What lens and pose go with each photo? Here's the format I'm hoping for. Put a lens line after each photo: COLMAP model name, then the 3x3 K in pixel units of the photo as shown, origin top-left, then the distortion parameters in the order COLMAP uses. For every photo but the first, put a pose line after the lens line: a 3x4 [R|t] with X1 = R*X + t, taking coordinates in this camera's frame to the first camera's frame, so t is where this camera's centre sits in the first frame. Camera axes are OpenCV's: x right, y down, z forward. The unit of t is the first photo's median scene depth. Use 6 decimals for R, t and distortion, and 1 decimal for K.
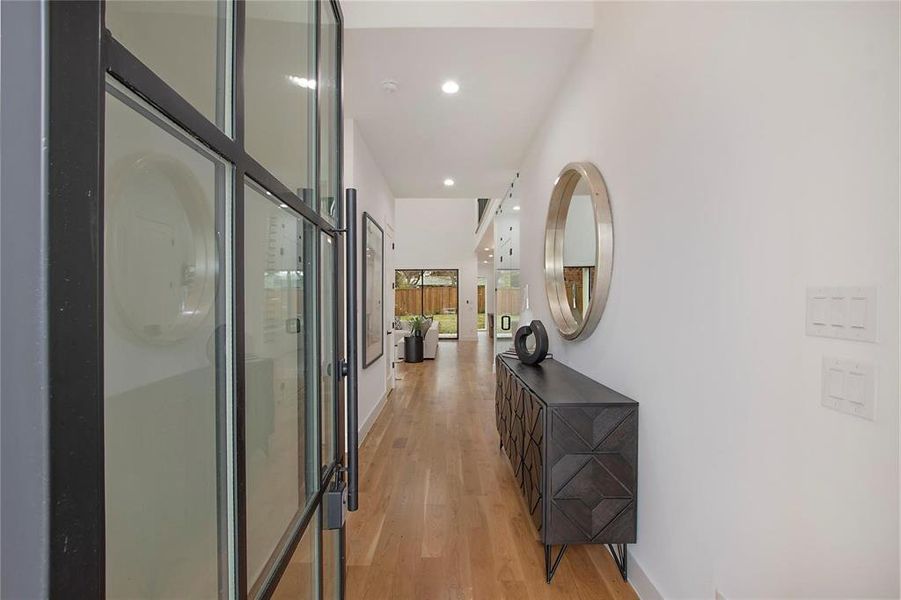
lens RADIAL K [[399.6, 0, 449.6], [0, 399.6, 303.5], [0, 0, 1]] dist [-0.021611, 0.000409]
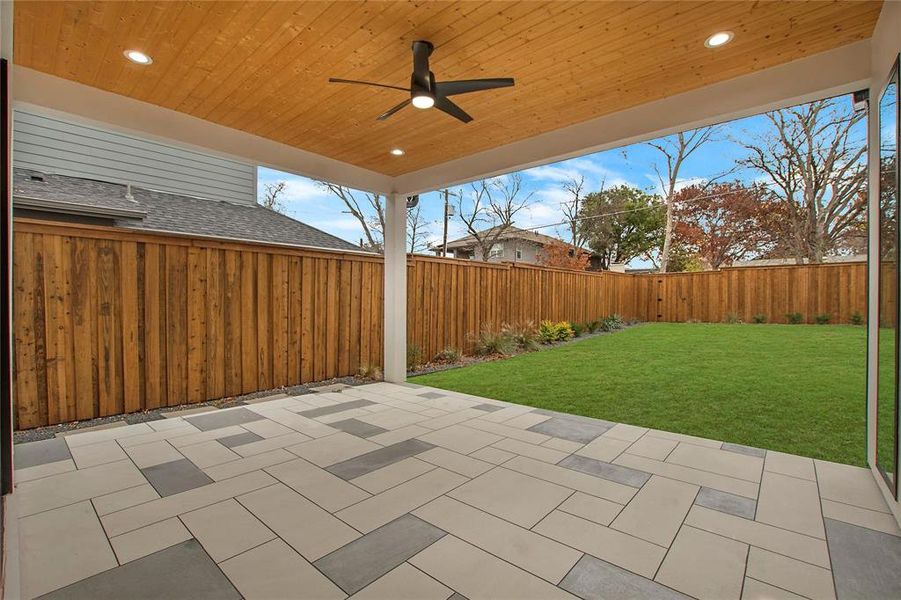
lens RADIAL K [[399.6, 0, 449.6], [0, 399.6, 303.5], [0, 0, 1]] dist [-0.021611, 0.000409]
pose [[0.760613, 0.009205, -0.649141, -0.009202], [-0.006192, 0.999957, 0.006925, 0.010277], [0.649176, -0.001248, 0.760637, 1.000480]]
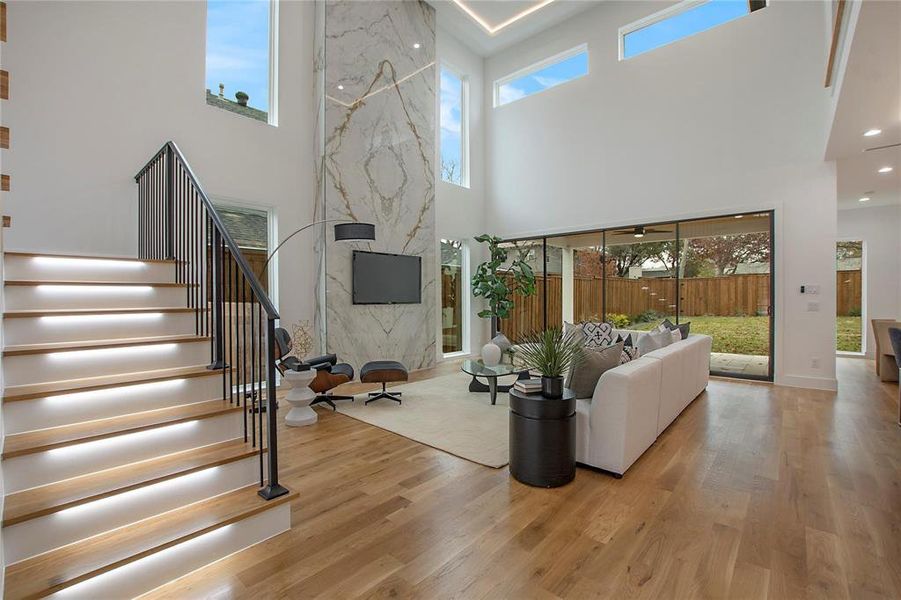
lens RADIAL K [[397.7, 0, 449.1], [0, 397.7, 301.5], [0, 0, 1]] dist [-0.024075, 0.000249]
pose [[0.752912, 0.004611, -0.658105, 0.032902], [-0.002109, 0.999987, 0.004594, 0.008314], [0.658118, -0.002071, 0.752912, 0.449718]]
